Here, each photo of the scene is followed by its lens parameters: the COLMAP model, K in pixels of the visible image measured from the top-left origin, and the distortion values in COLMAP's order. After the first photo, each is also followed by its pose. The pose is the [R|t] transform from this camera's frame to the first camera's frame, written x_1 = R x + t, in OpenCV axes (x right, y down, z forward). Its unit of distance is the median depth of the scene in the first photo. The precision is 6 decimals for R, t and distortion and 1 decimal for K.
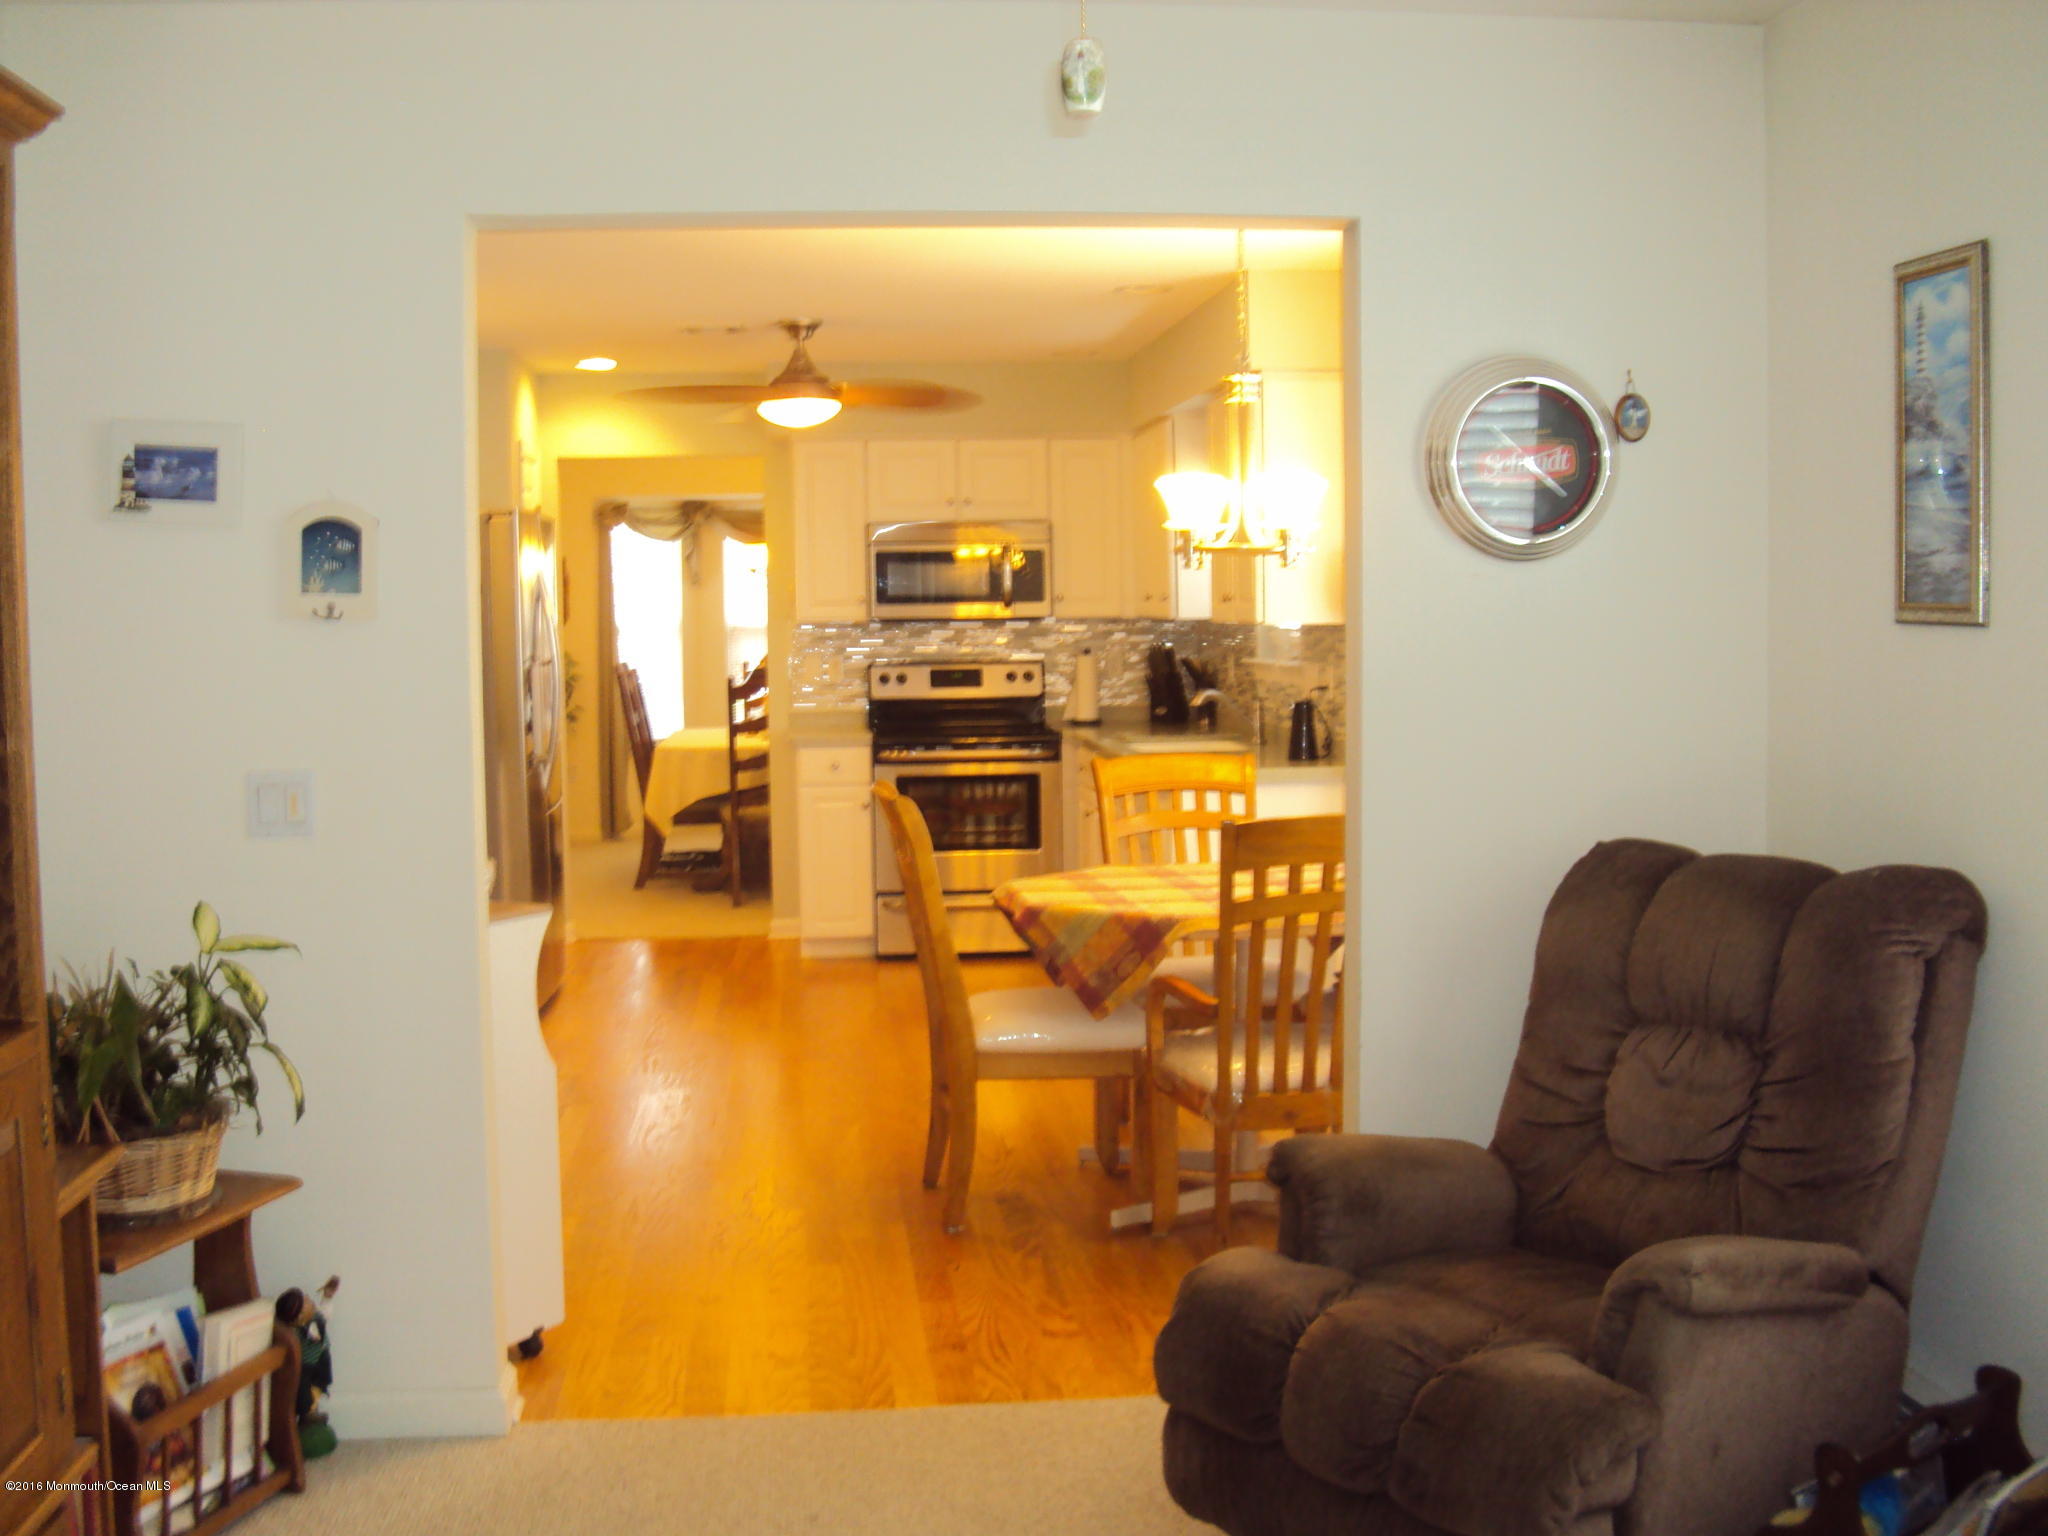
lens RADIAL K [[2152.1, 0, 1006.2], [0, 2152.1, 740.0], [0, 0, 1]] dist [-0.193616, 0.216366]
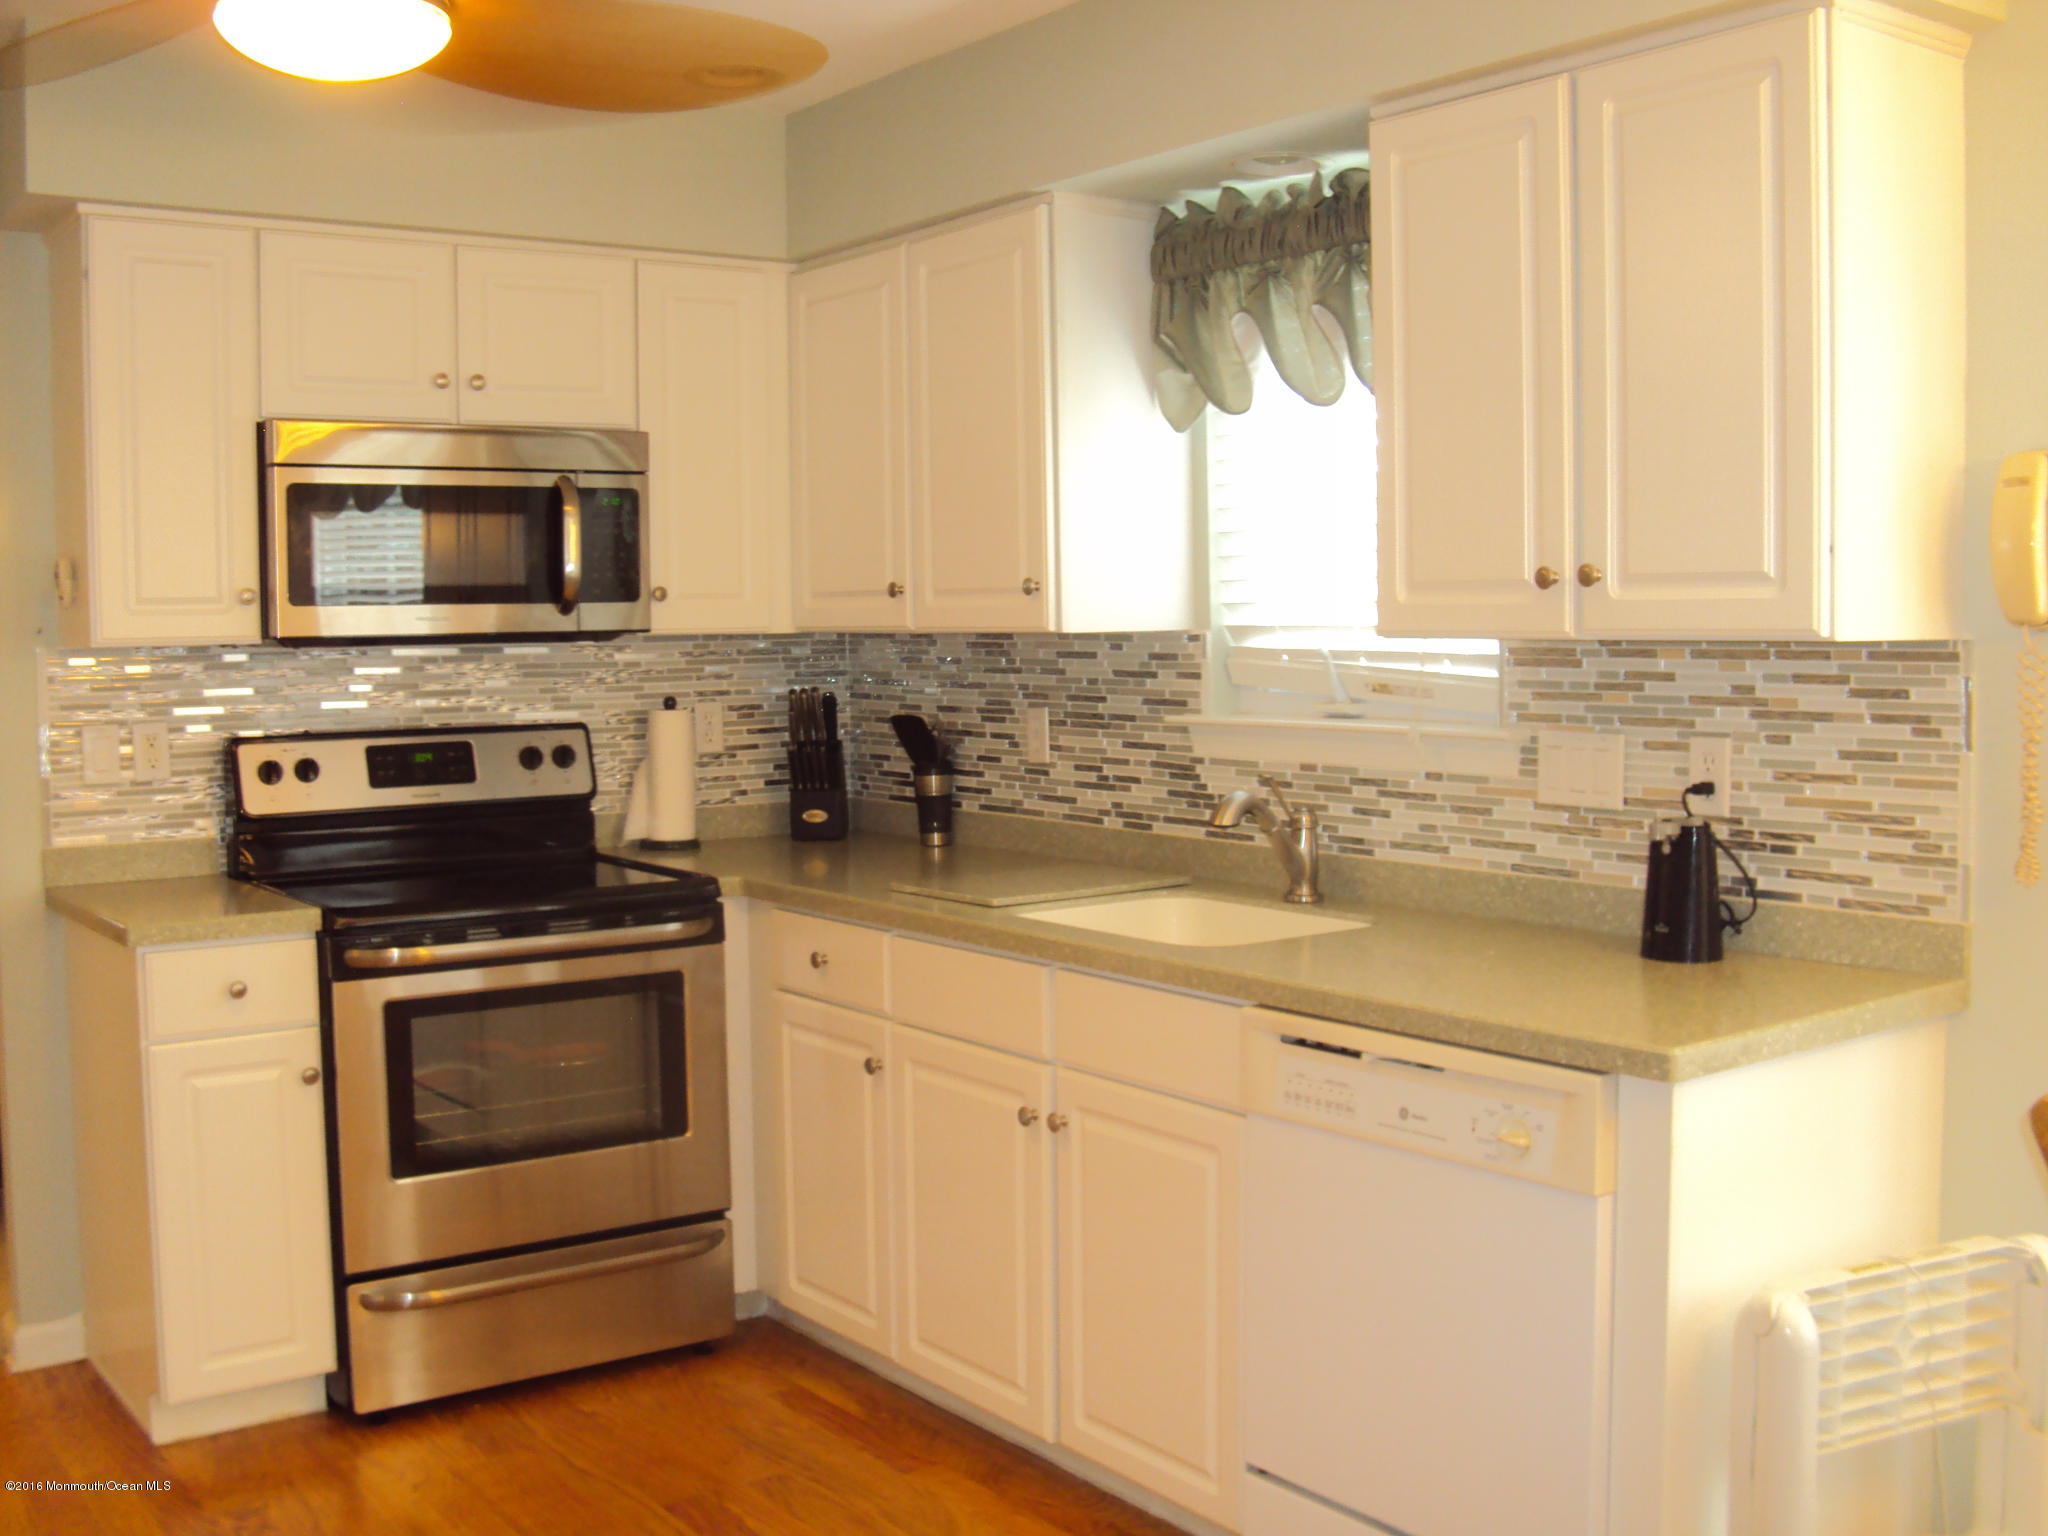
lens RADIAL K [[2152.1, 0, 1006.2], [0, 2152.1, 740.0], [0, 0, 1]] dist [-0.193616, 0.216366]
pose [[0.868837, -0.025337, 0.494450, -0.141319], [0.032425, 0.999458, -0.005760, -0.027348], [-0.494036, 0.021037, 0.869187, 0.535043]]
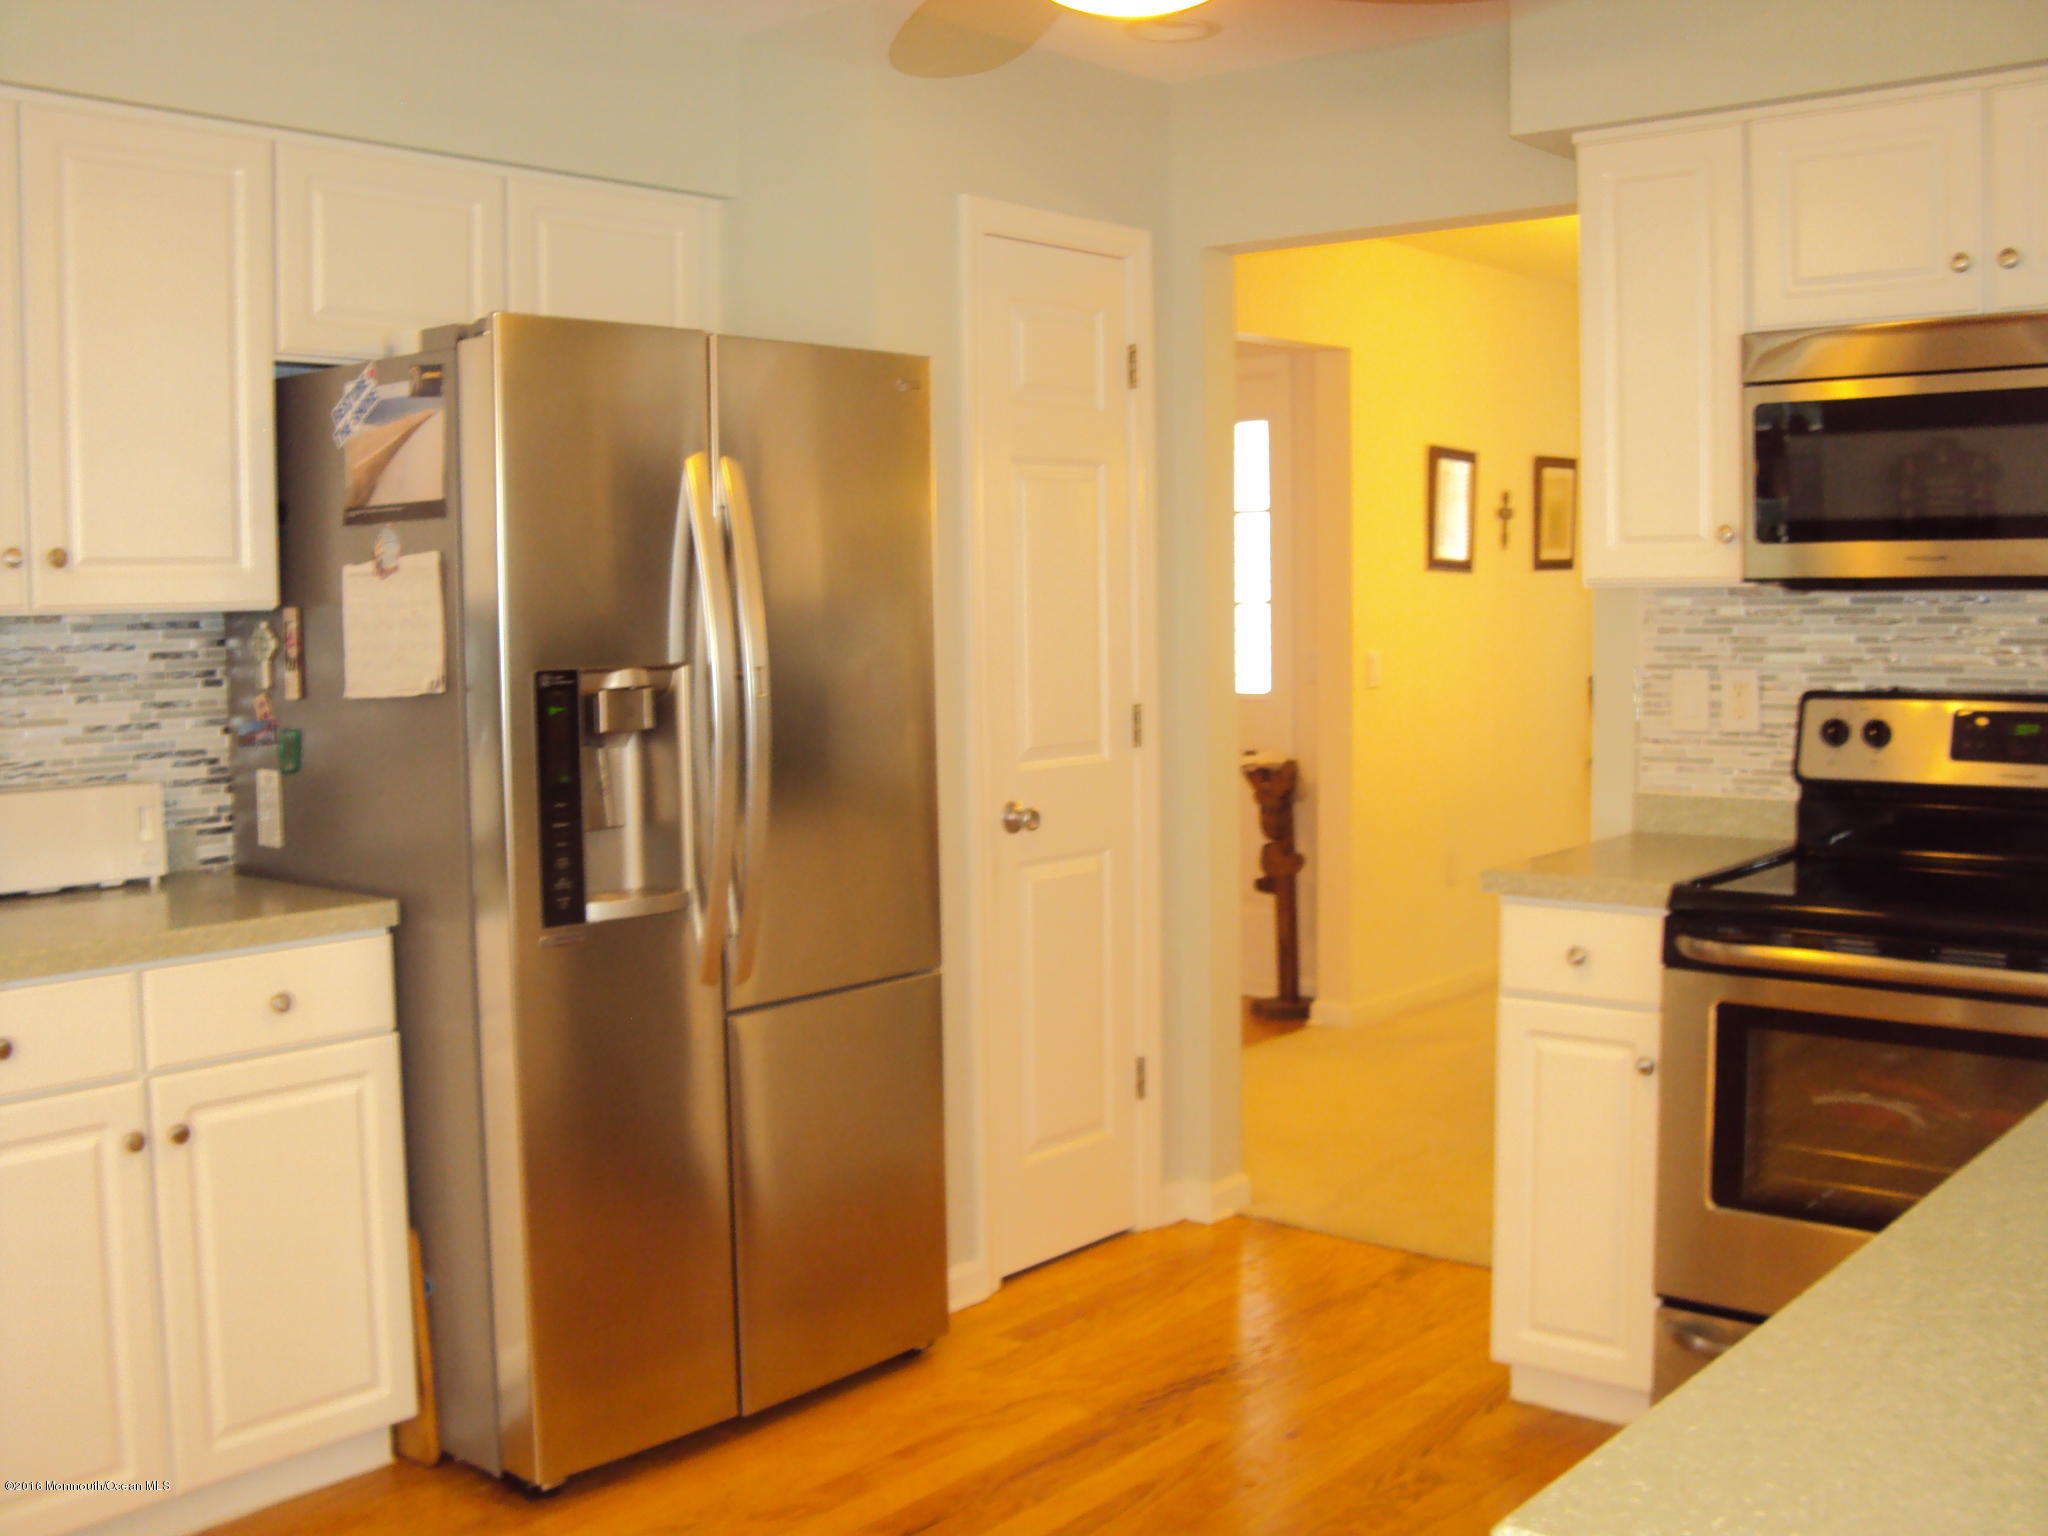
lens RADIAL K [[2149.5, 0, 1014.6], [0, 2149.5, 728.1], [0, 0, 1]] dist [-0.203530, 0.231556]
pose [[0.696385, 0.048593, -0.716022, 0.115420], [-0.039197, 0.998791, 0.029661, -0.034481], [0.716597, 0.007410, 0.697448, 0.617955]]
